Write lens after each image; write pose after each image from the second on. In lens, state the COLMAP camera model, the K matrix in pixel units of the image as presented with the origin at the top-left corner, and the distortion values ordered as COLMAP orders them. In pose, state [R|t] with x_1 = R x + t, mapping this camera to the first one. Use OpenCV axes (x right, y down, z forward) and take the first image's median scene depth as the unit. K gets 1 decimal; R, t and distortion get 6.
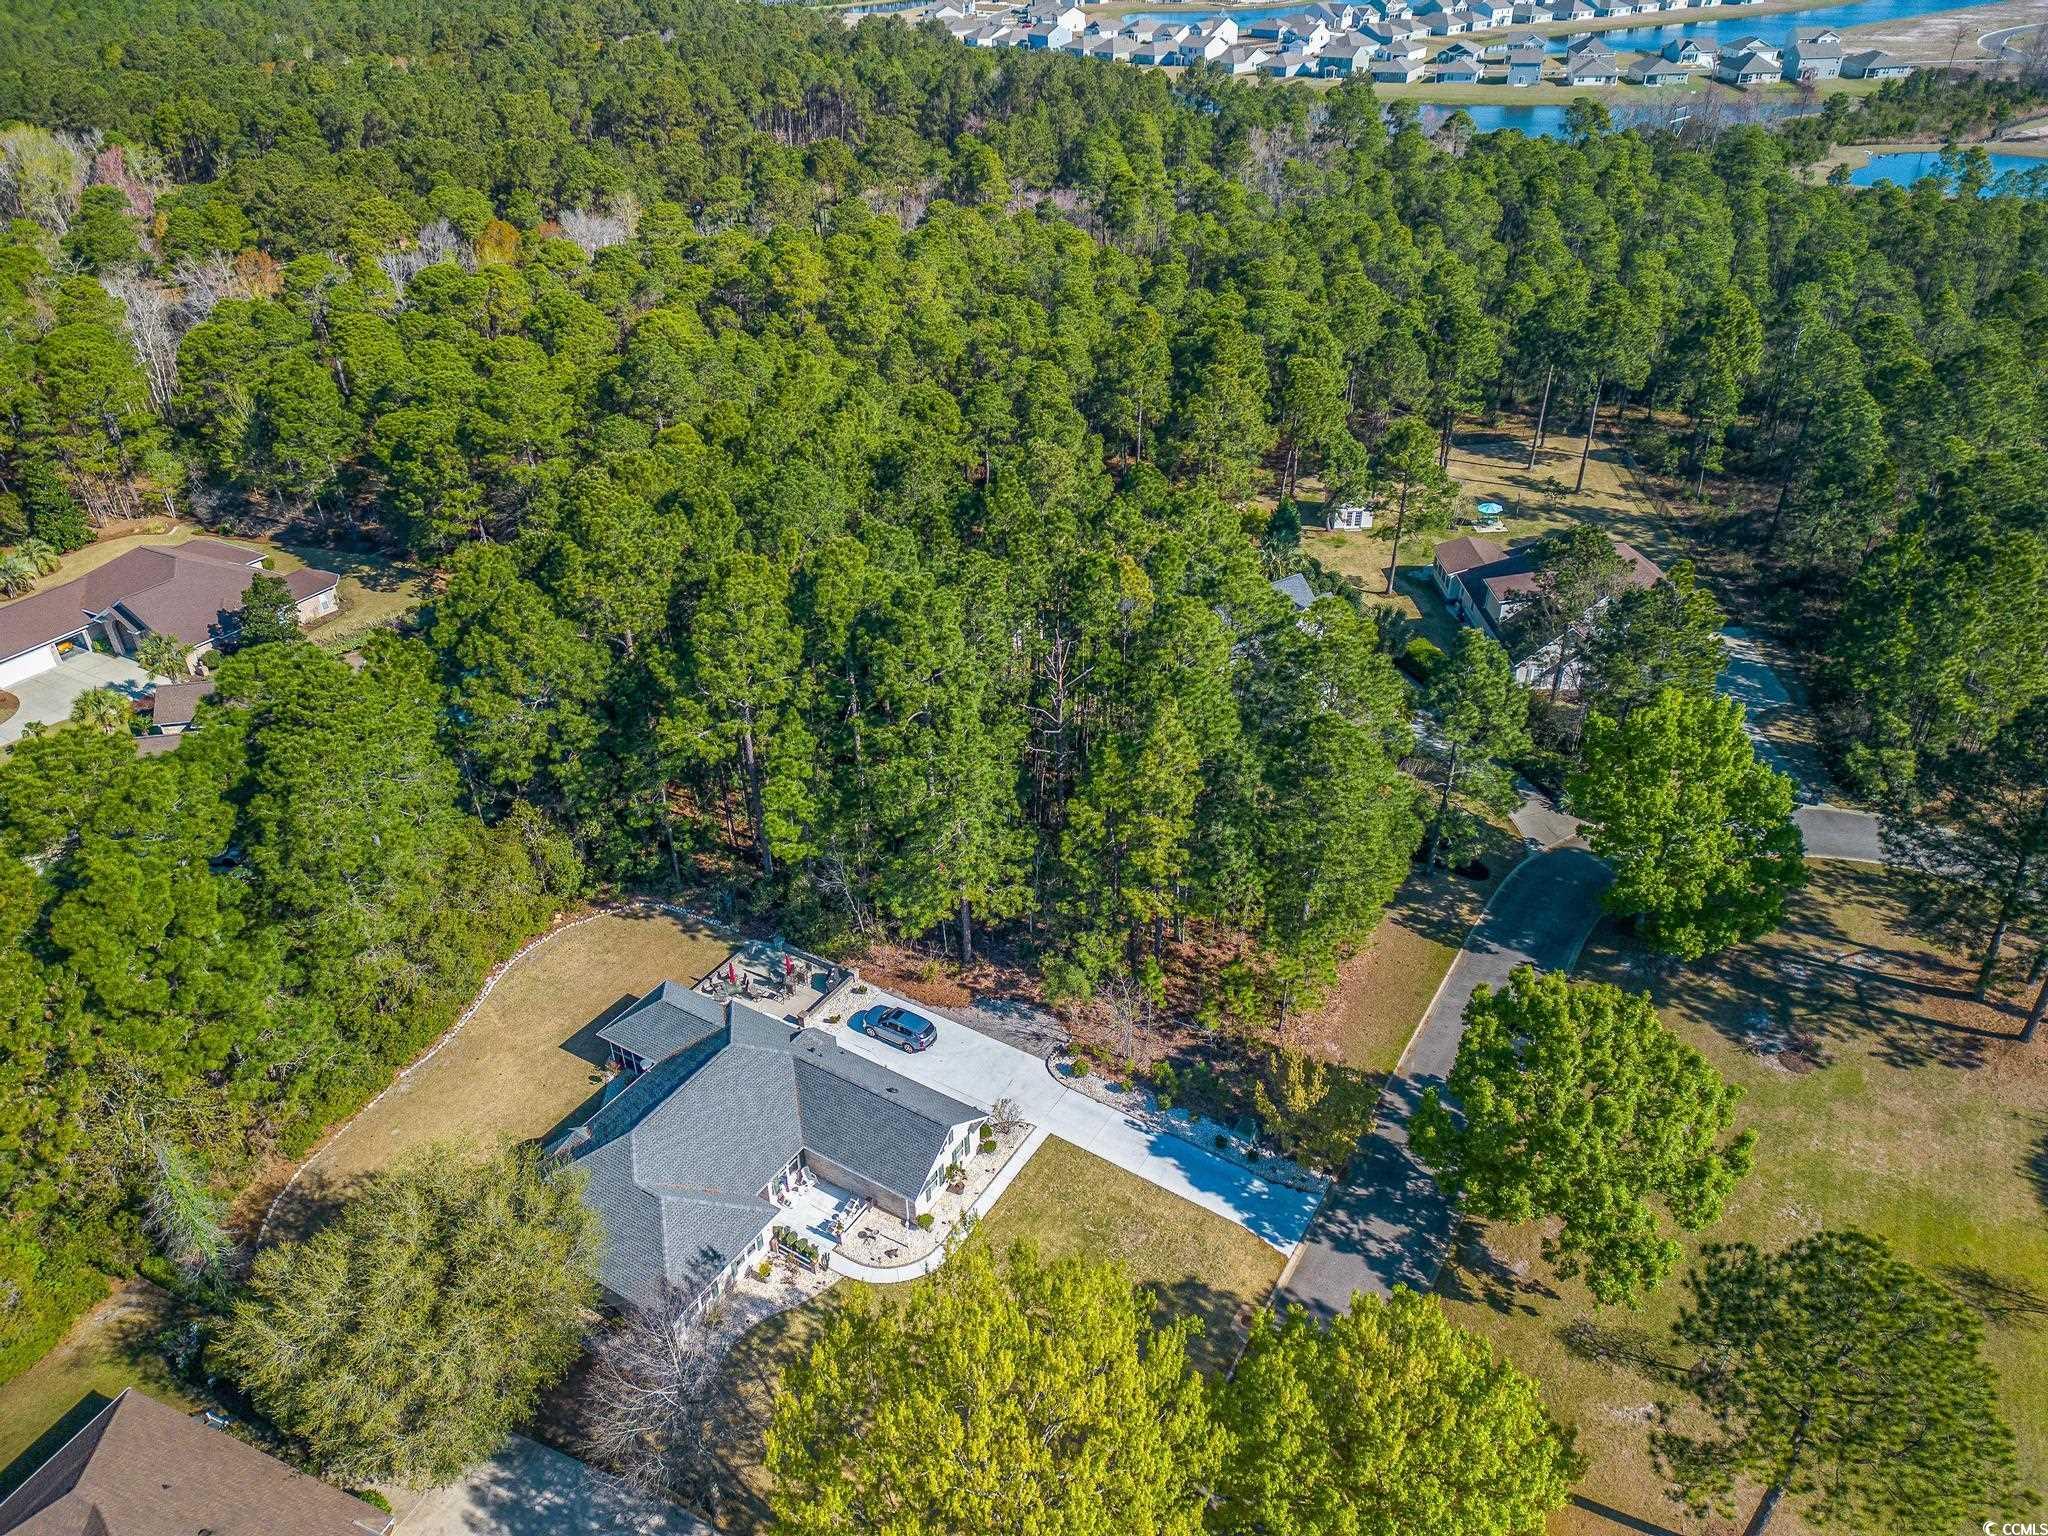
lens RADIAL K [[1423.8, 0, 1030.0], [0, 1423.8, 735.1], [0, 0, 1]] dist [0.055421, -0.045254]
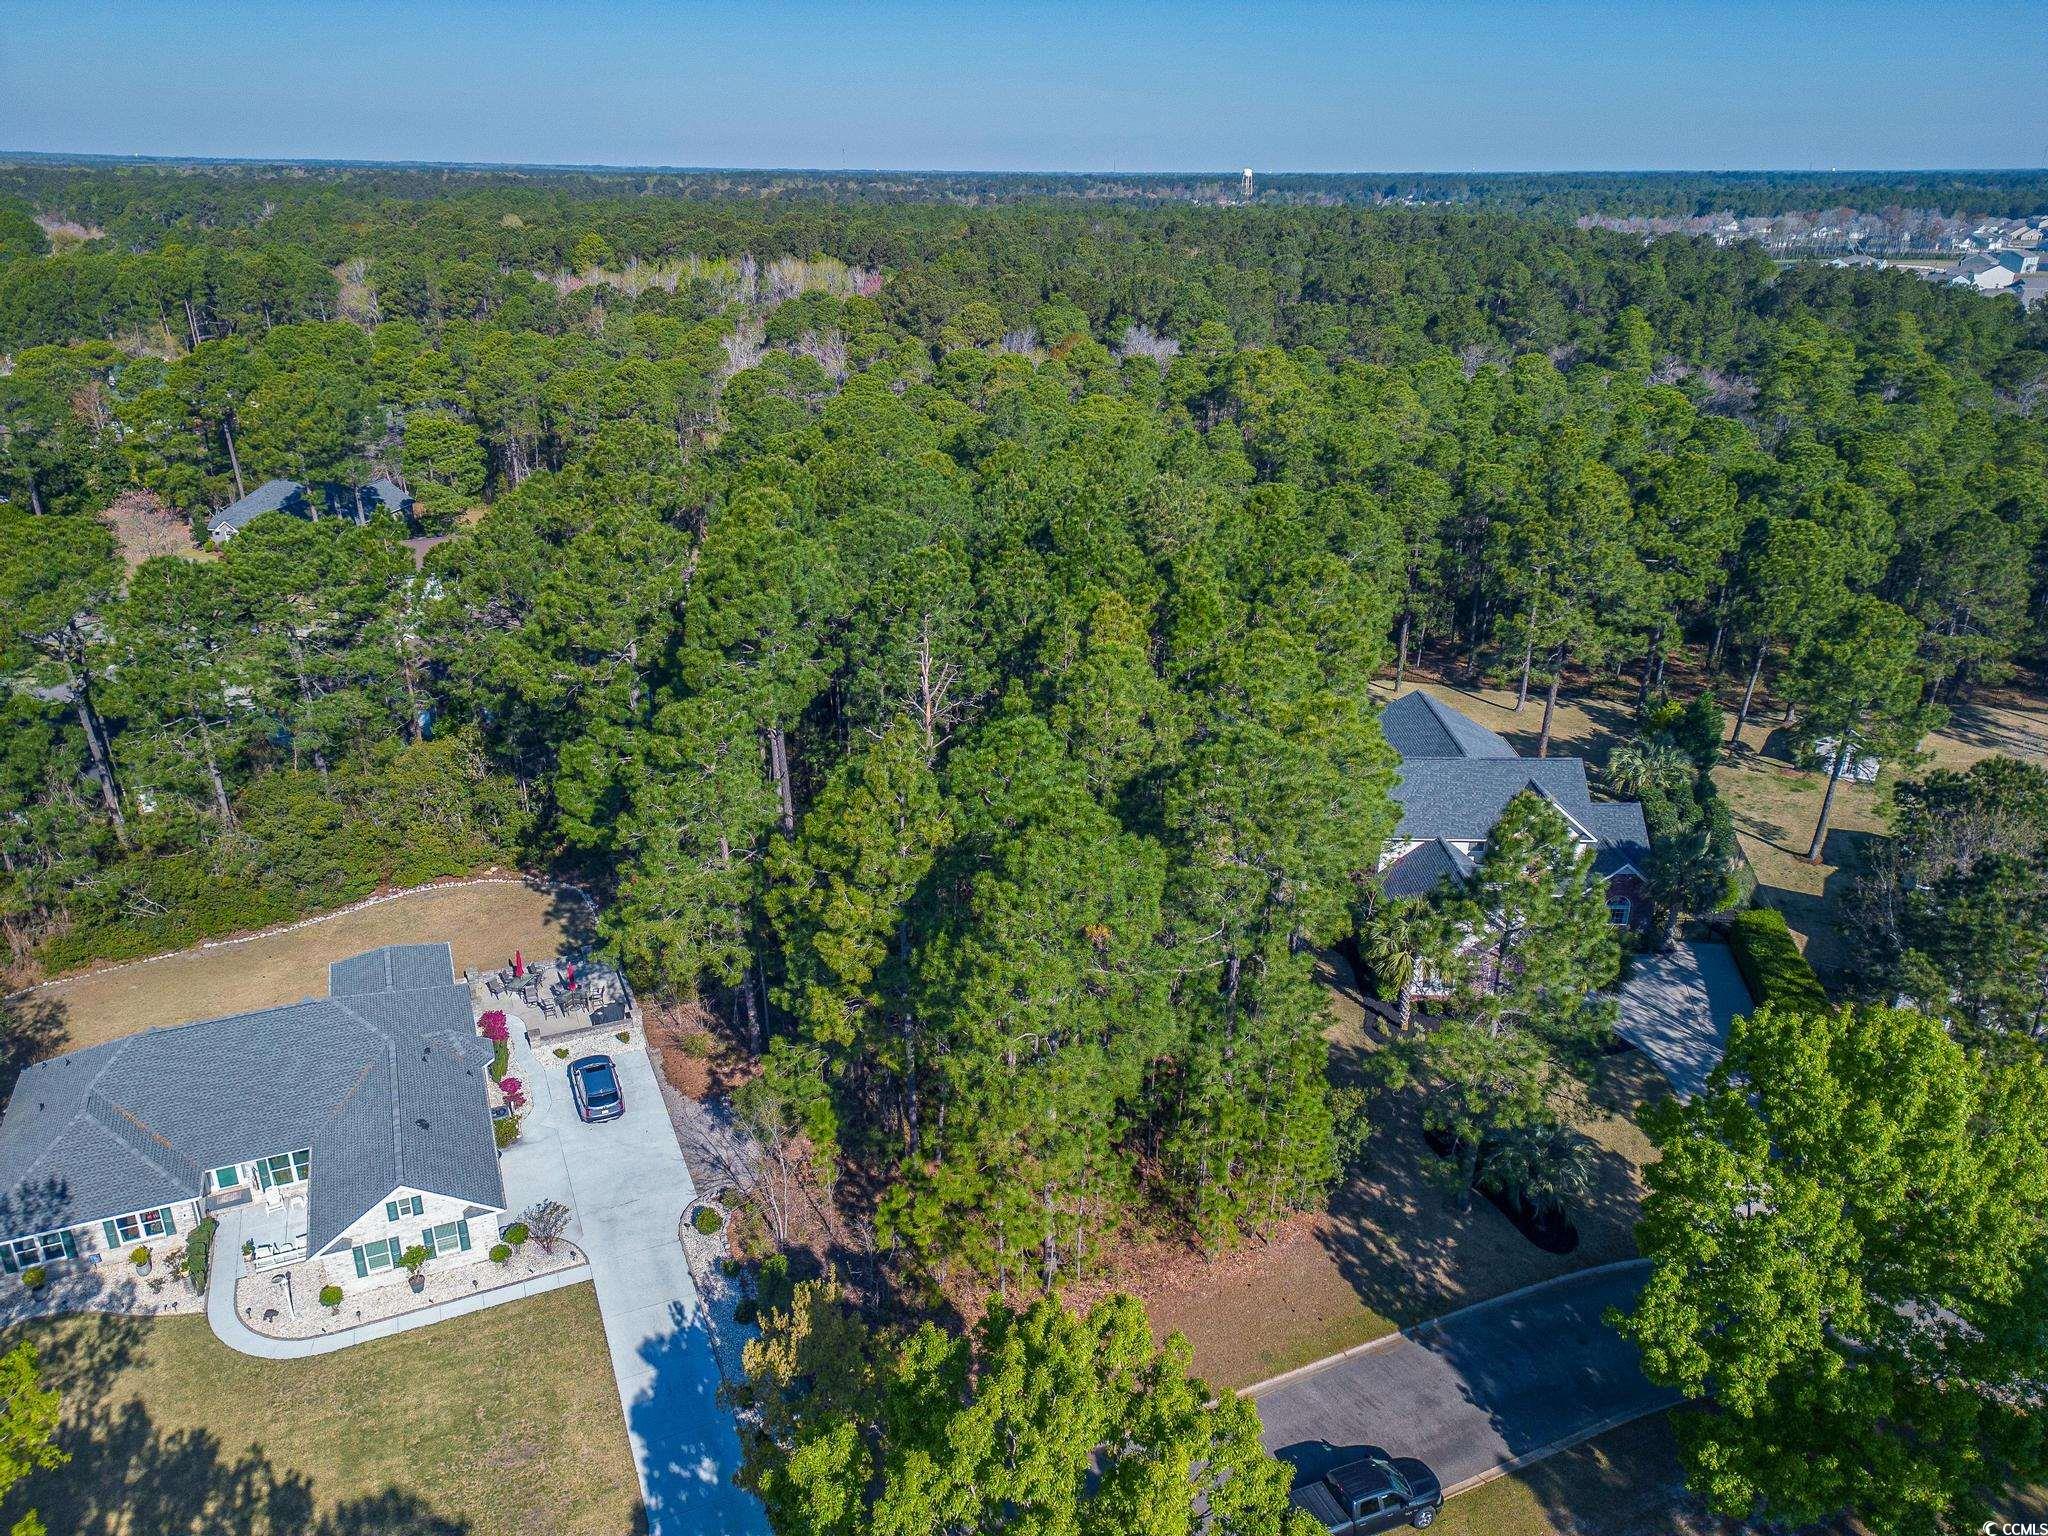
lens RADIAL K [[1423.8, 0, 1046.5], [0, 1423.8, 748.4], [0, 0, 1]] dist [0.055421, -0.045254]
pose [[0.827049, 0.228789, -0.513464, 0.458763], [-0.306005, 0.949466, -0.069827, 0.010798], [0.471540, 0.214873, 0.855266, 0.405146]]
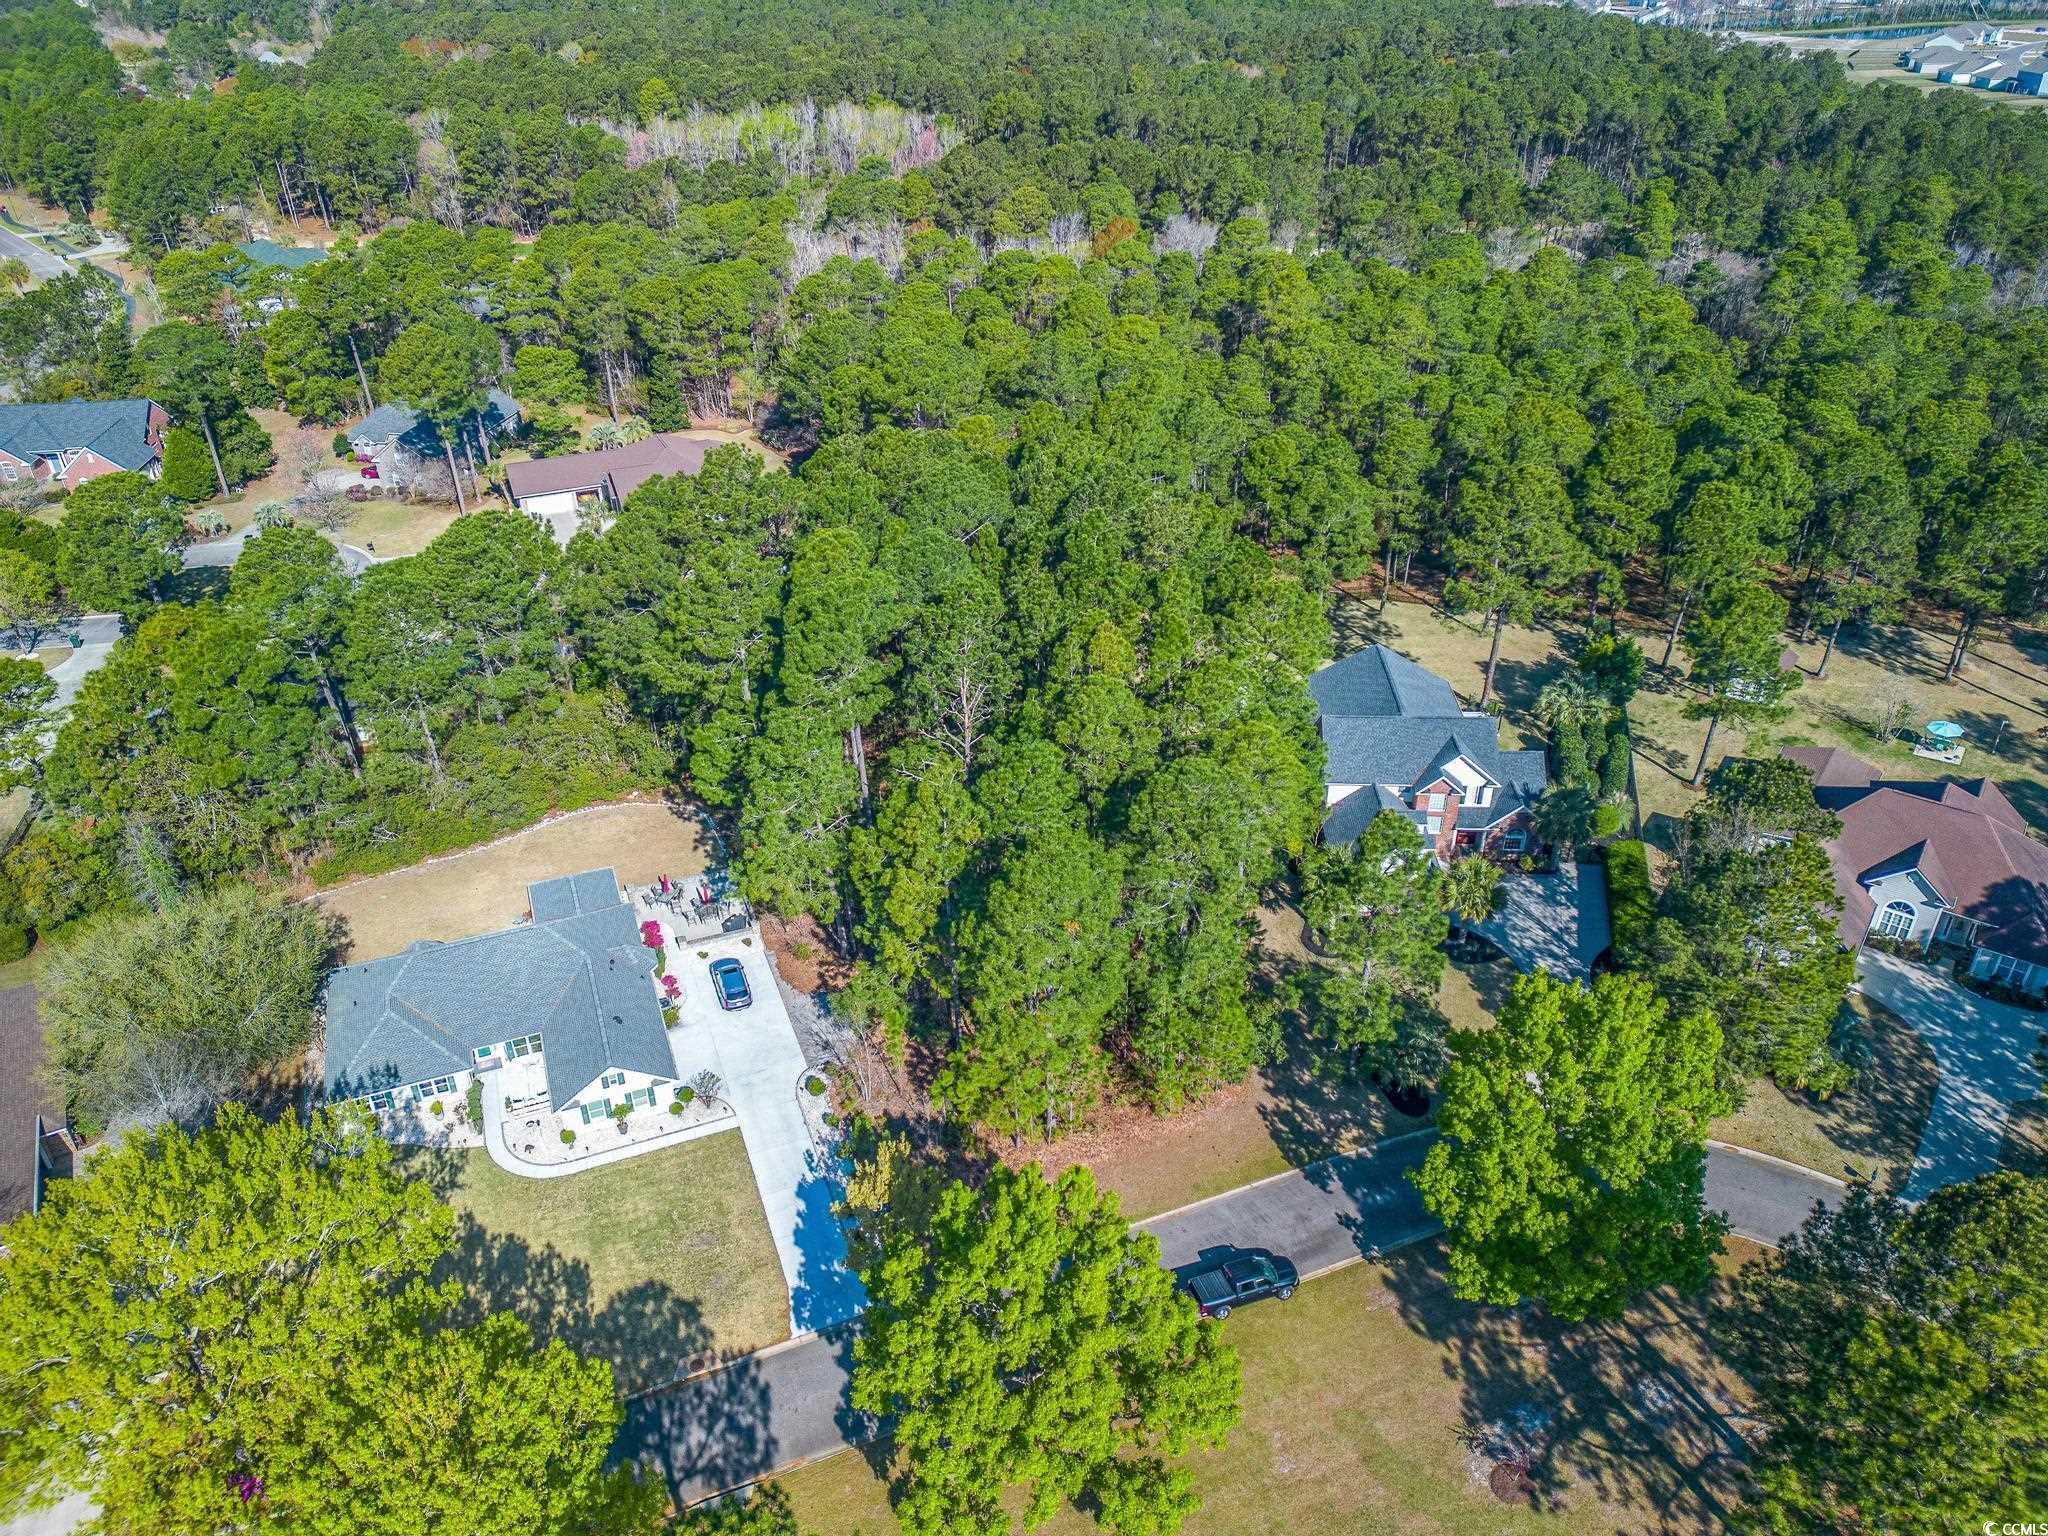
lens RADIAL K [[1423.8, 0, 1052.0], [0, 1423.8, 745.7], [0, 0, 1]] dist [0.055421, -0.045254]
pose [[0.804405, 0.304856, -0.509897, 0.581139], [-0.304906, 0.948486, 0.086064, -0.126213], [0.509867, 0.086240, 0.855920, 0.190708]]
